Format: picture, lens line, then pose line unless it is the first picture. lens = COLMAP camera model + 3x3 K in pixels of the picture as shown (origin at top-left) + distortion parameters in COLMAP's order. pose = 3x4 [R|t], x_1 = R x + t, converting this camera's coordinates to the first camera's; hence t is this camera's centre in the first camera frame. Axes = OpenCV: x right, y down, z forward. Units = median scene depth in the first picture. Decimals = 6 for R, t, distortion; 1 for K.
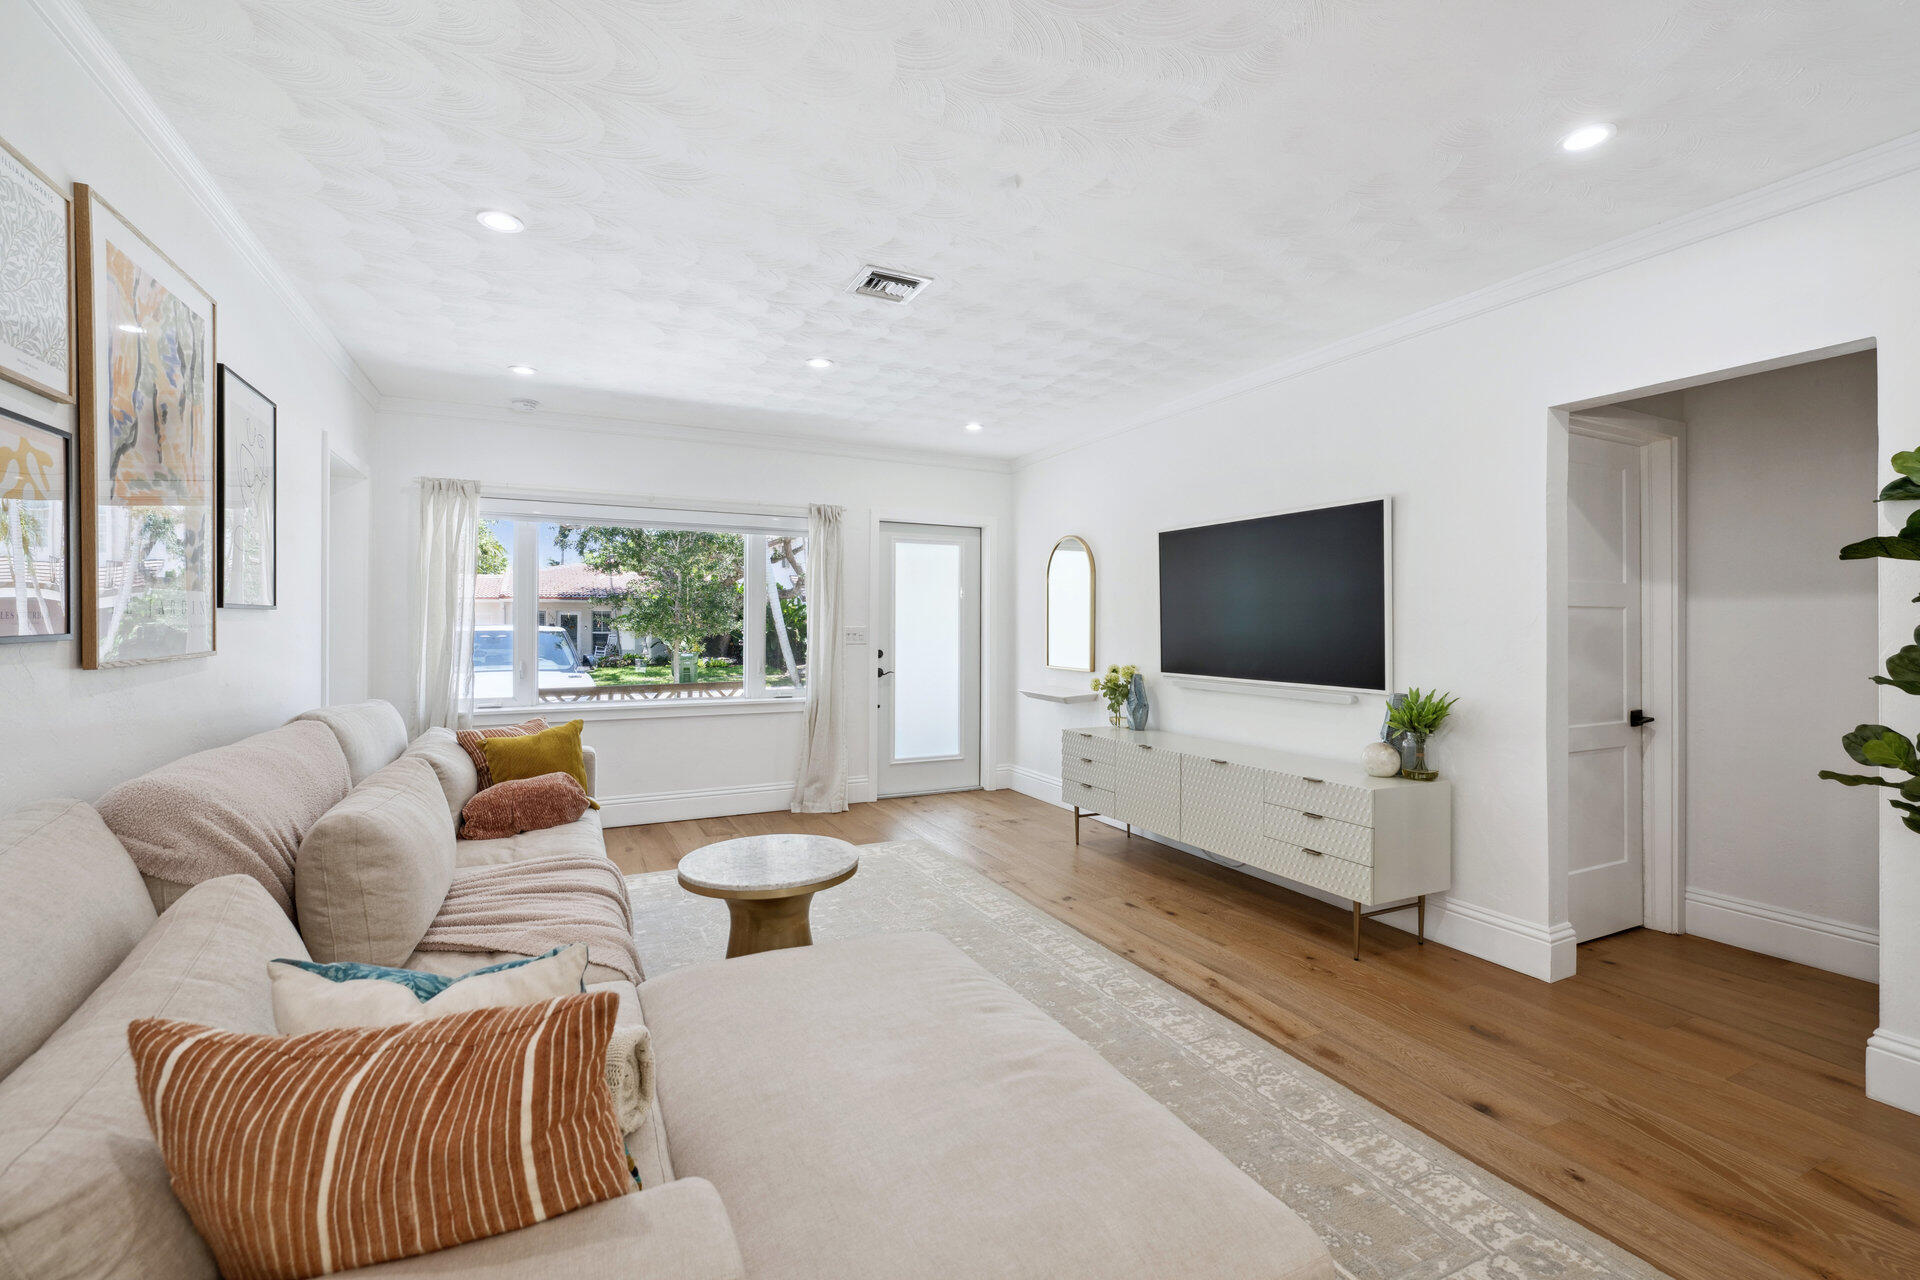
lens RADIAL K [[824.5, 0, 959.3], [0, 824.5, 627.5], [0, 0, 1]] dist [-0.002319, -0.000146]
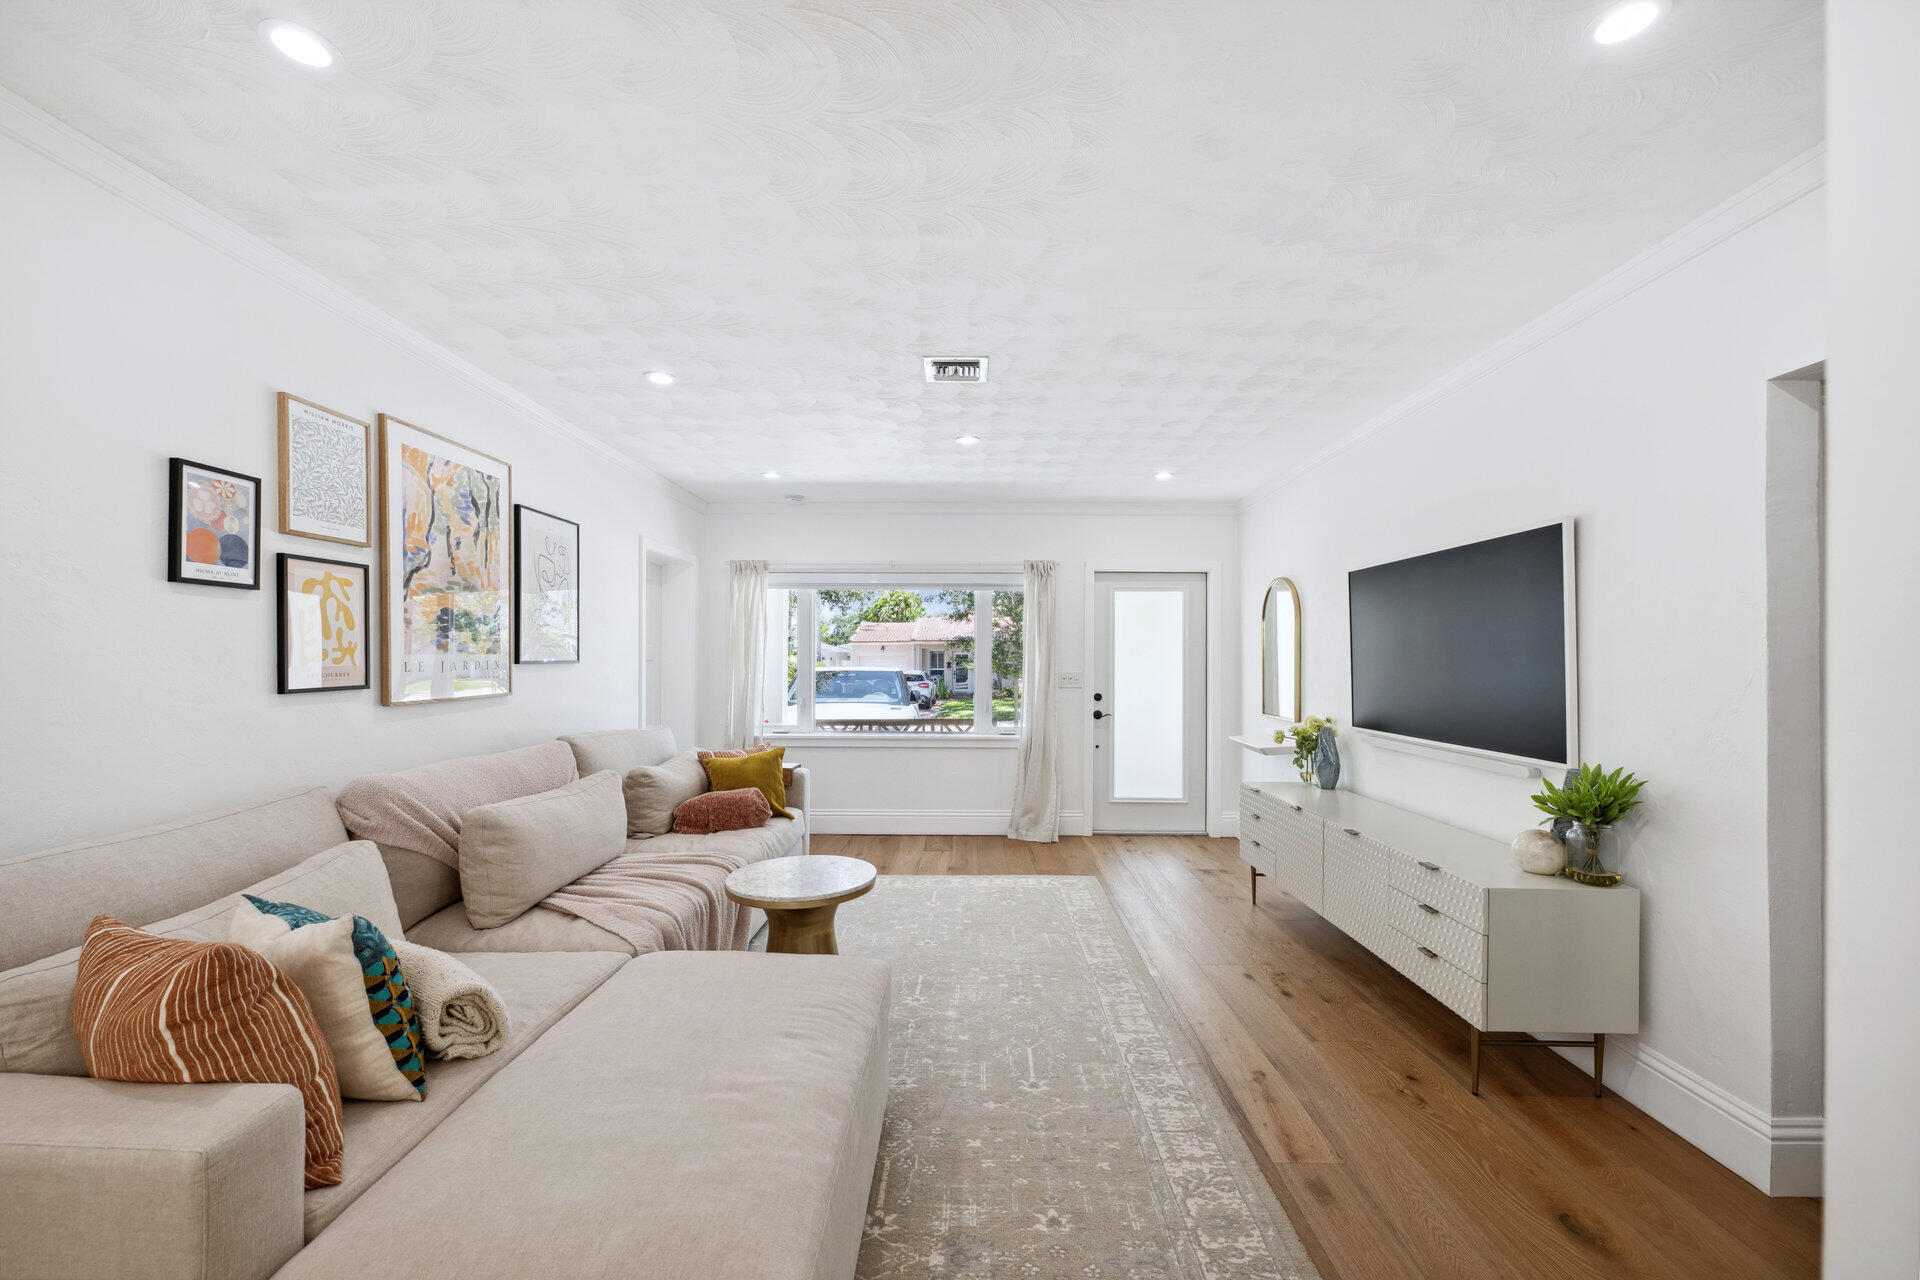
lens RADIAL K [[758.8, 0, 958.9], [0, 758.8, 658.6], [0, 0, 1]] dist [-0.001801, -0.000597]
pose [[0.888676, -0.001093, -0.458535, 0.334616], [-0.002232, 0.999975, -0.006710, -0.018566], [0.458530, 0.006987, 0.888651, 0.088636]]
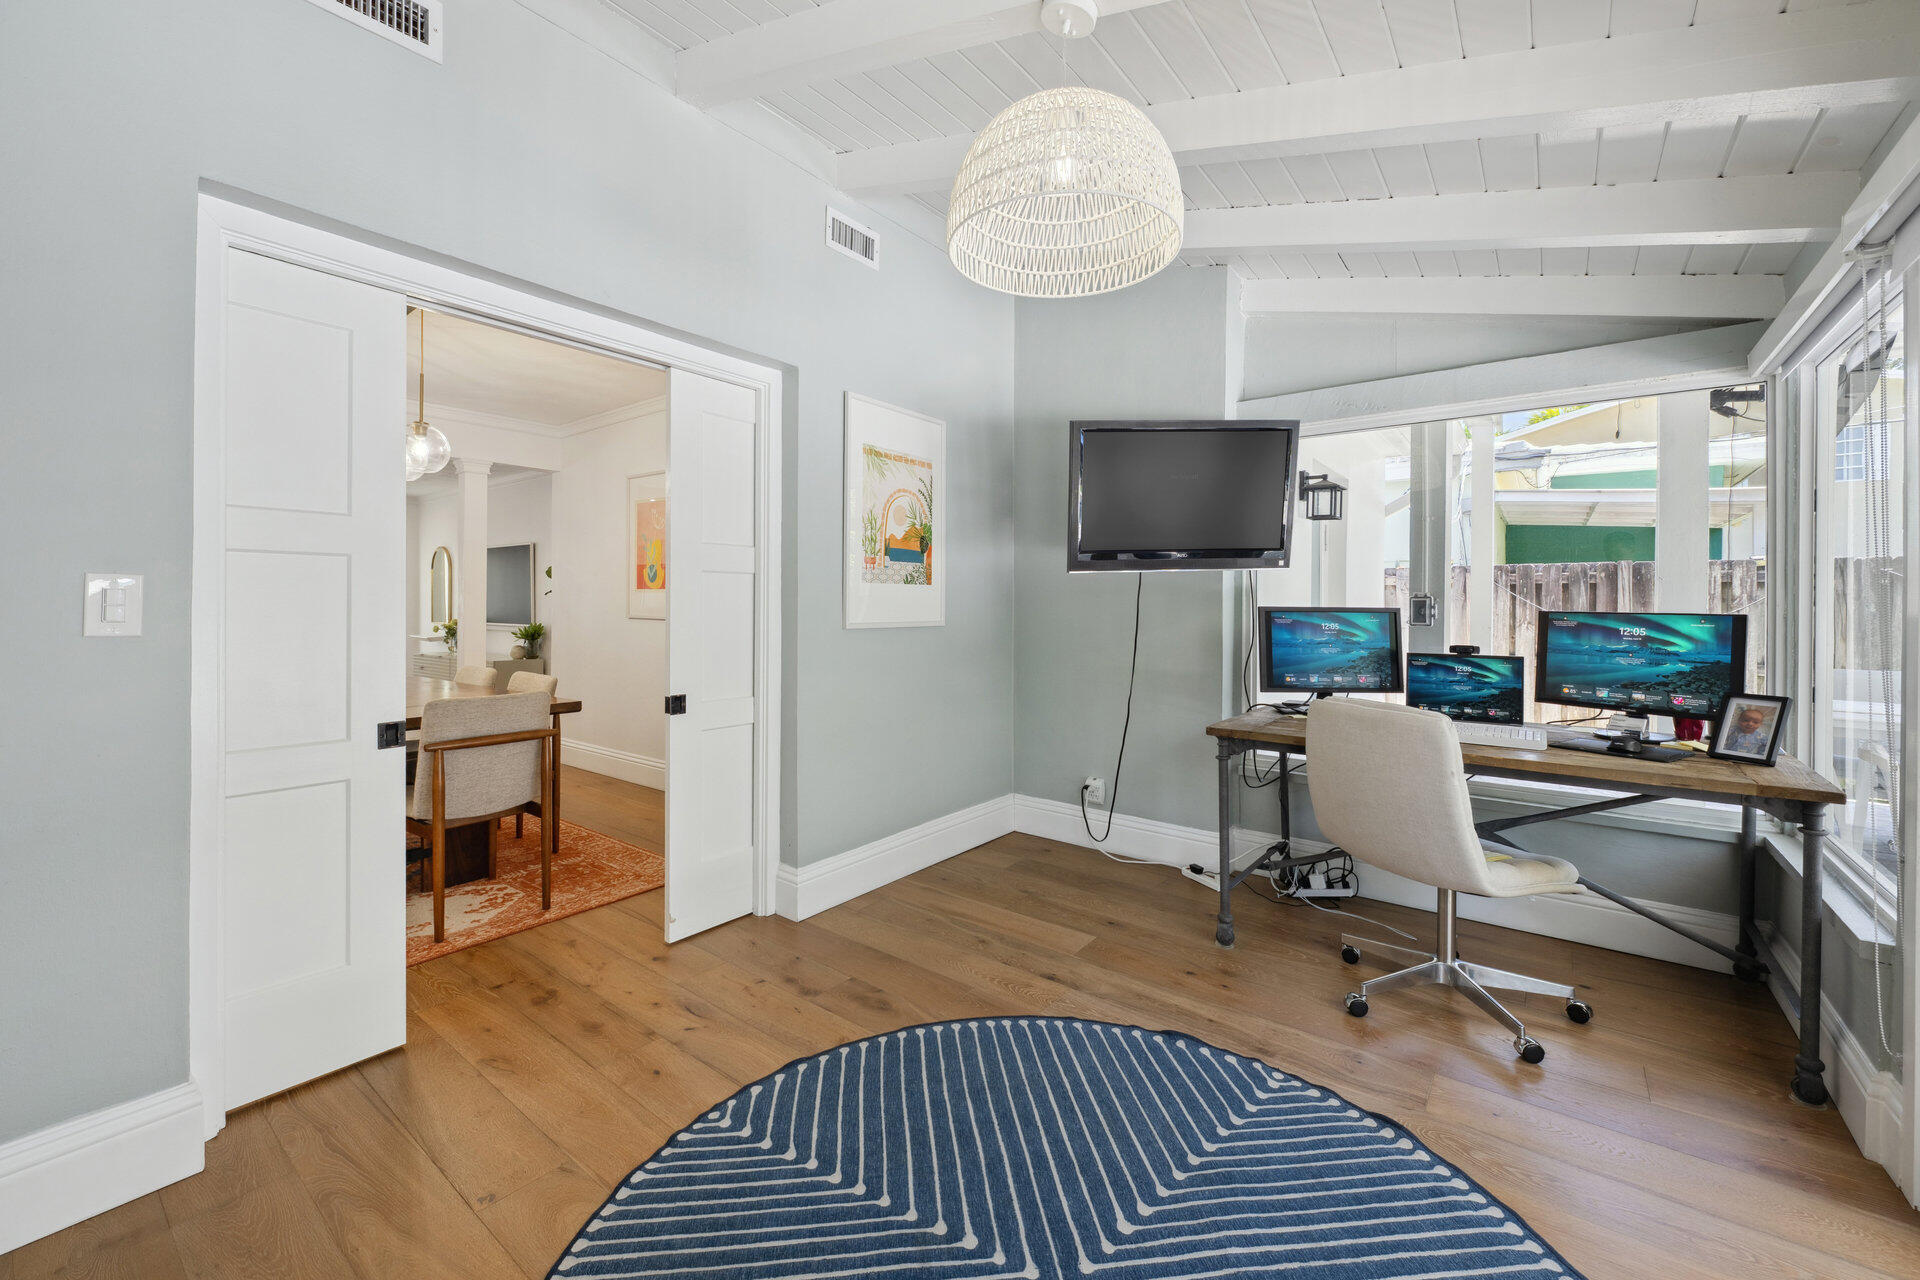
lens RADIAL K [[777.4, 0, 953.8], [0, 777.4, 607.0], [0, 0, 1]] dist [-0.000786, -0.000214]
pose [[0.898823, 0.003428, 0.438299, 0.634199], [-0.003245, 0.999994, -0.001166, 0.024562], [-0.438300, -0.000374, 0.898829, -1.560573]]
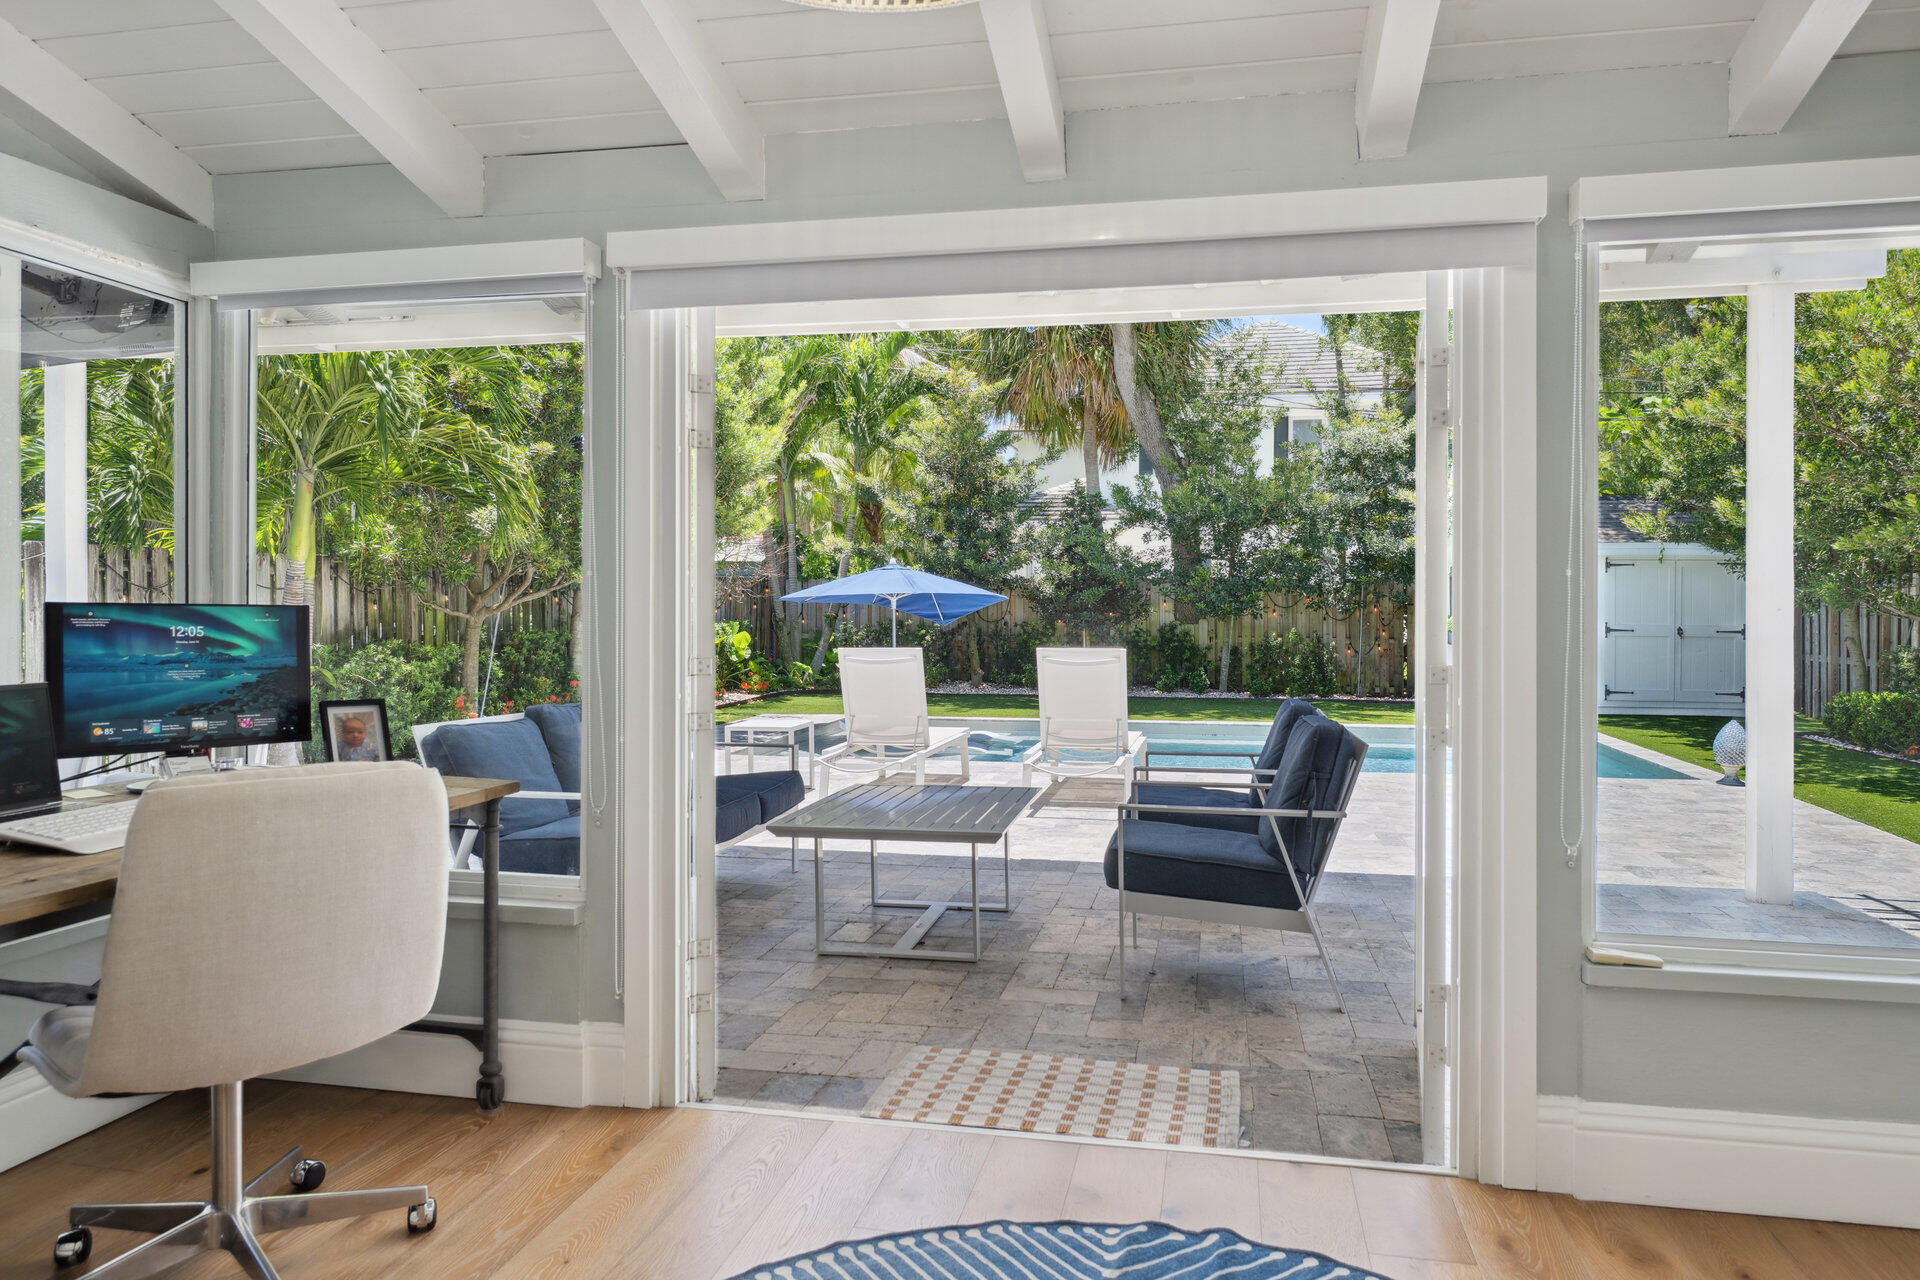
lens RADIAL K [[1272.2, 0, 957.9], [0, 1272.2, 608.6], [0, 0, 1]] dist [-0.001180, -0.002079]
pose [[-0.789120, -0.001604, 0.614238, 0.634390], [0.001459, 0.999989, 0.004486, 0.027045], [-0.614238, 0.004436, -0.789108, -0.846892]]
